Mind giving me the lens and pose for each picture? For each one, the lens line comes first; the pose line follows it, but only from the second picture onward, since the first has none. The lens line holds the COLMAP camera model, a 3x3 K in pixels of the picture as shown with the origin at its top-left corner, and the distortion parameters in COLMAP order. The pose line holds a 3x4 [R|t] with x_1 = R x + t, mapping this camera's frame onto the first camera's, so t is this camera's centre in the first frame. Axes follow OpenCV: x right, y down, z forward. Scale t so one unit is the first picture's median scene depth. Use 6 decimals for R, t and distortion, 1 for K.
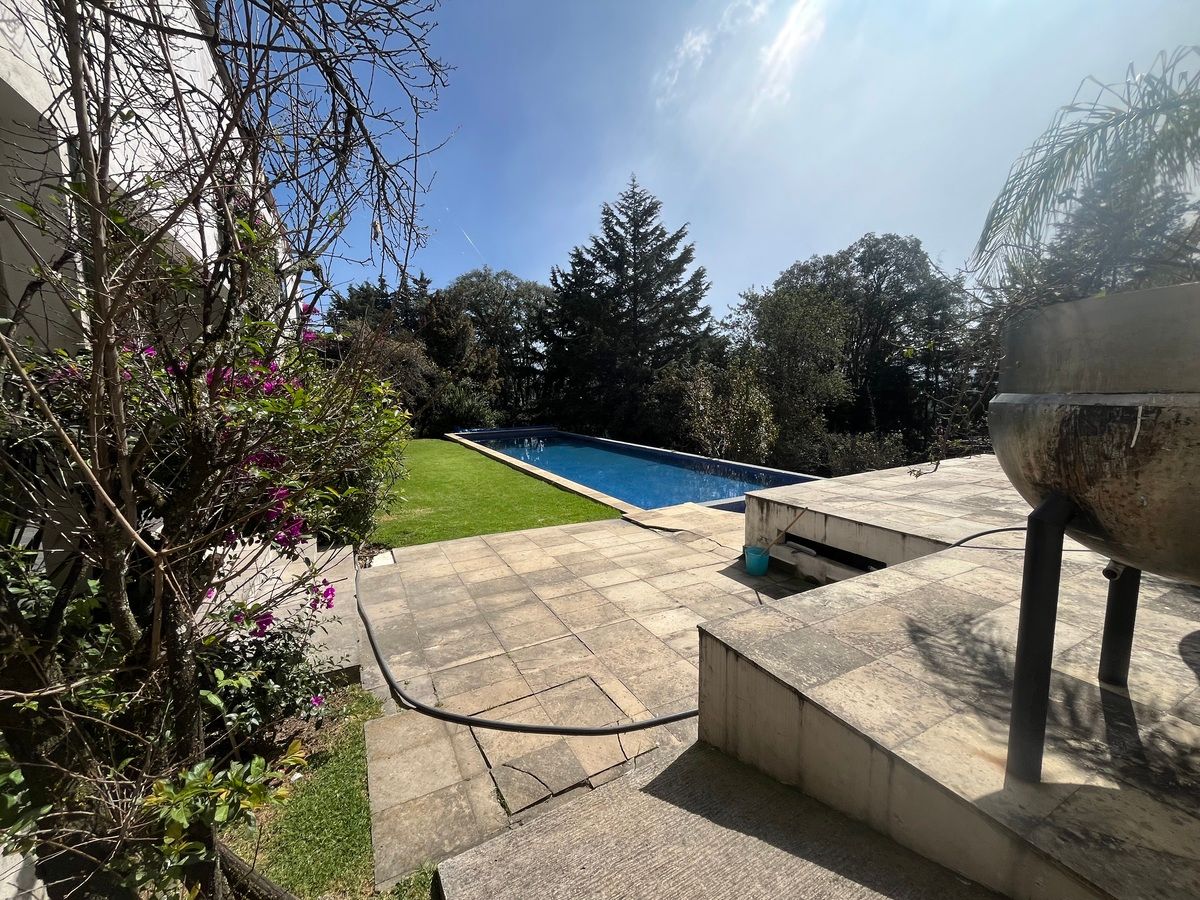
lens RADIAL K [[488.4, 0, 600.4], [0, 488.4, 451.0], [0, 0, 1]] dist [-0.006497, 0.000581]
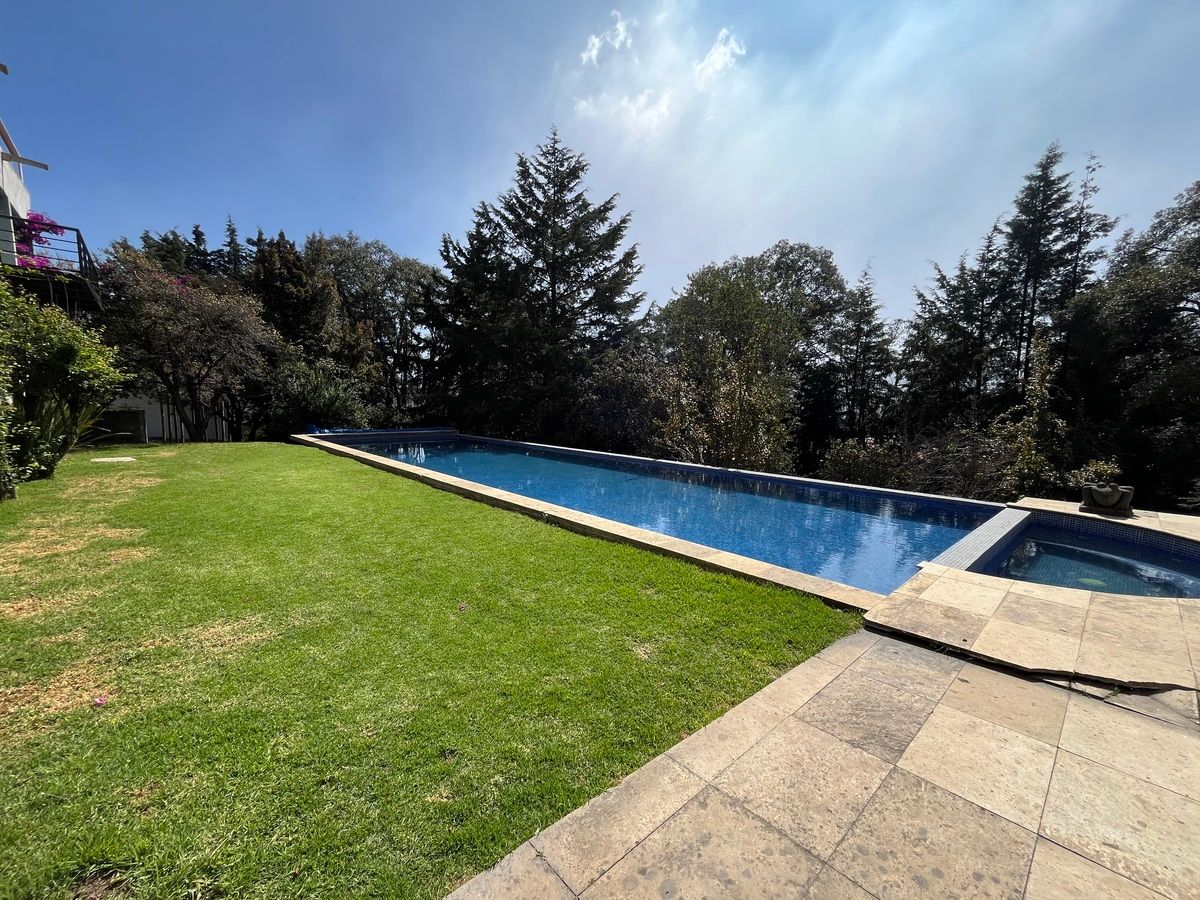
lens RADIAL K [[488.4, 0, 601.9], [0, 488.4, 448.8], [0, 0, 1]] dist [-0.006497, 0.000581]
pose [[0.964835, 0.007820, 0.262740, -0.067623], [0.000140, 0.999542, -0.030262, 0.004297], [-0.262856, 0.029235, 0.964392, 0.196542]]
